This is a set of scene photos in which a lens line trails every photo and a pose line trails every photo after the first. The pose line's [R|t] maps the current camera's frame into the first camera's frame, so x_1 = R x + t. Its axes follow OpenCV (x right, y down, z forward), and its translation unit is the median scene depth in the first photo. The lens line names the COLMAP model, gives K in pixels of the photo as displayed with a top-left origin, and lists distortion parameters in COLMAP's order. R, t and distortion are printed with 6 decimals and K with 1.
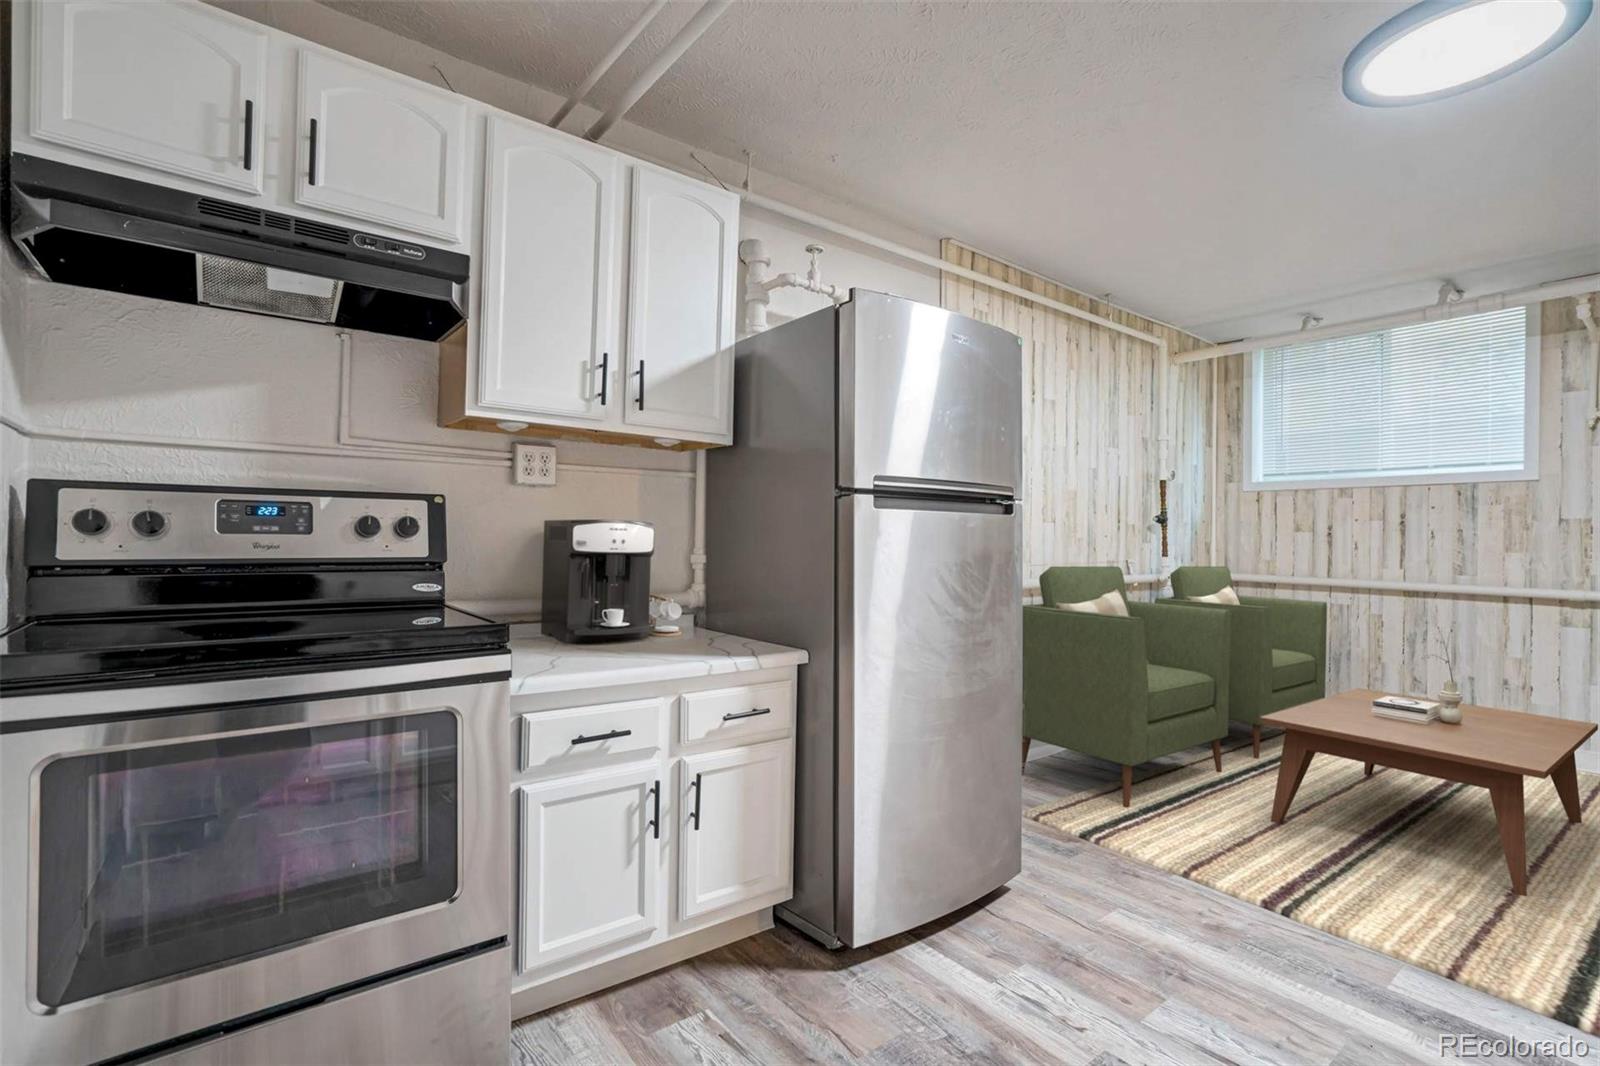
lens RADIAL K [[746.4, 0, 810.7], [0, 746.4, 544.5], [0, 0, 1]] dist [-0.043521, 0.020469]
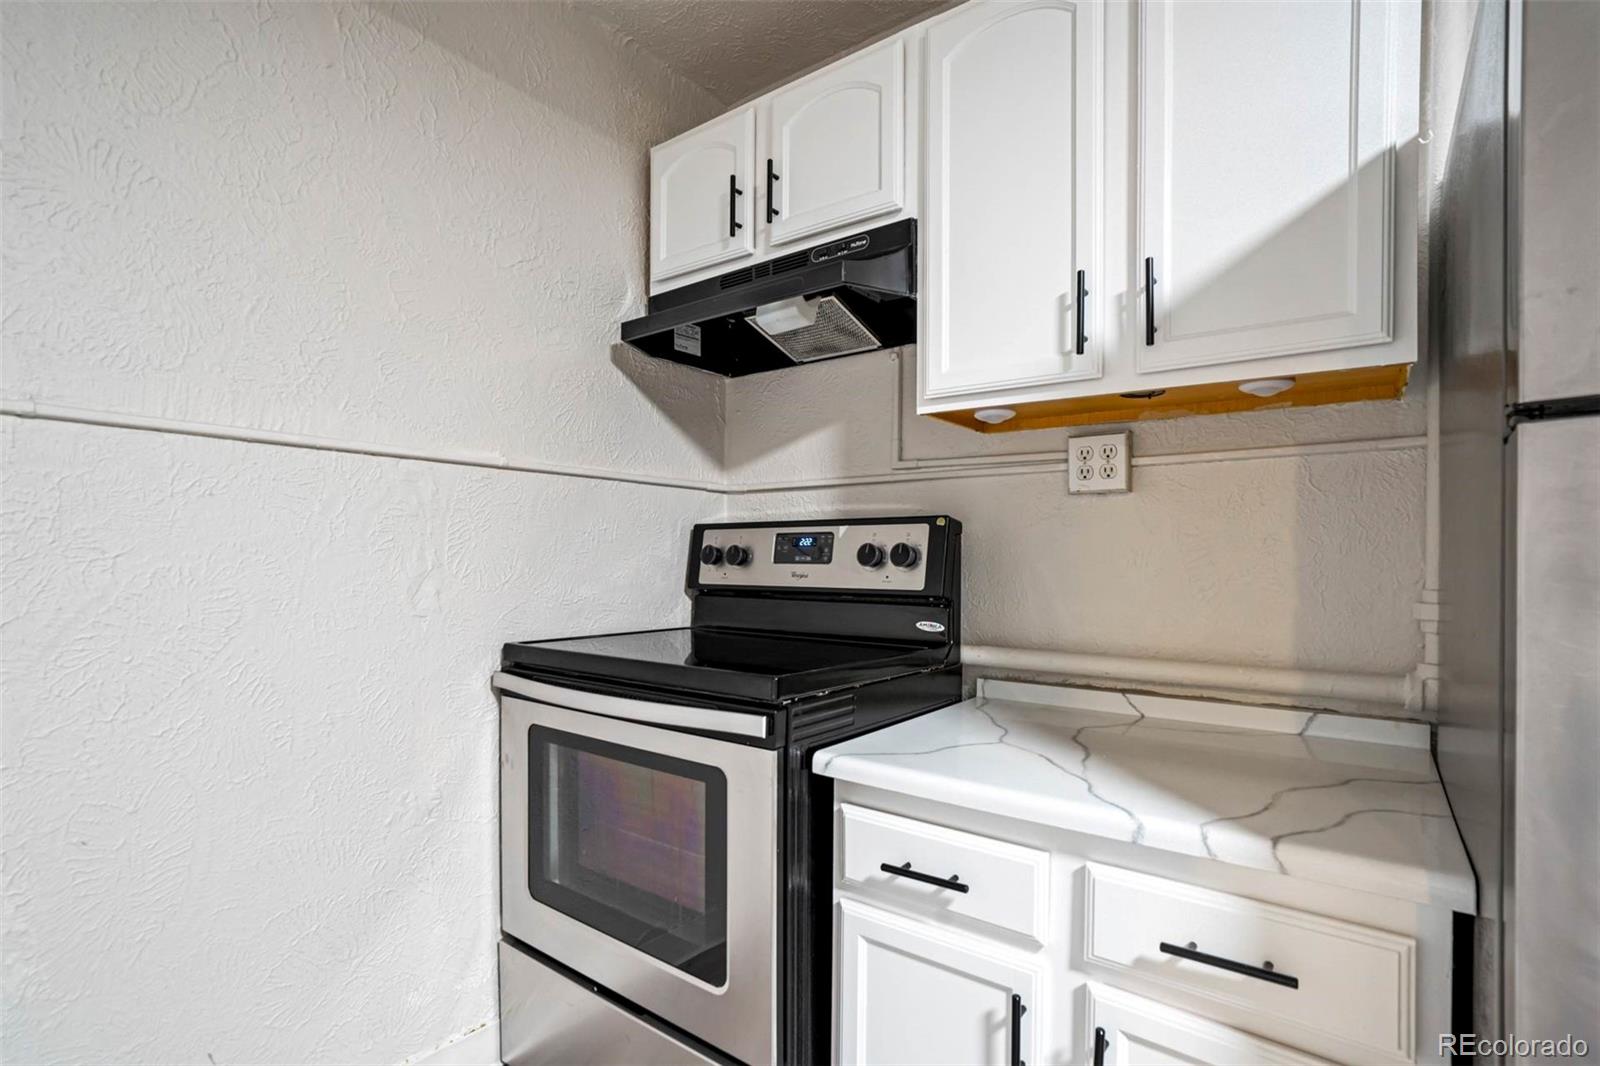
lens RADIAL K [[751.1, 0, 800.9], [0, 751.1, 558.2], [0, 0, 1]] dist [-0.062547, 0.025678]
pose [[0.253927, -0.015200, -0.967104, 0.200447], [-0.012765, 0.999737, -0.019064, -0.000888], [0.967139, 0.017186, 0.253666, 0.471014]]
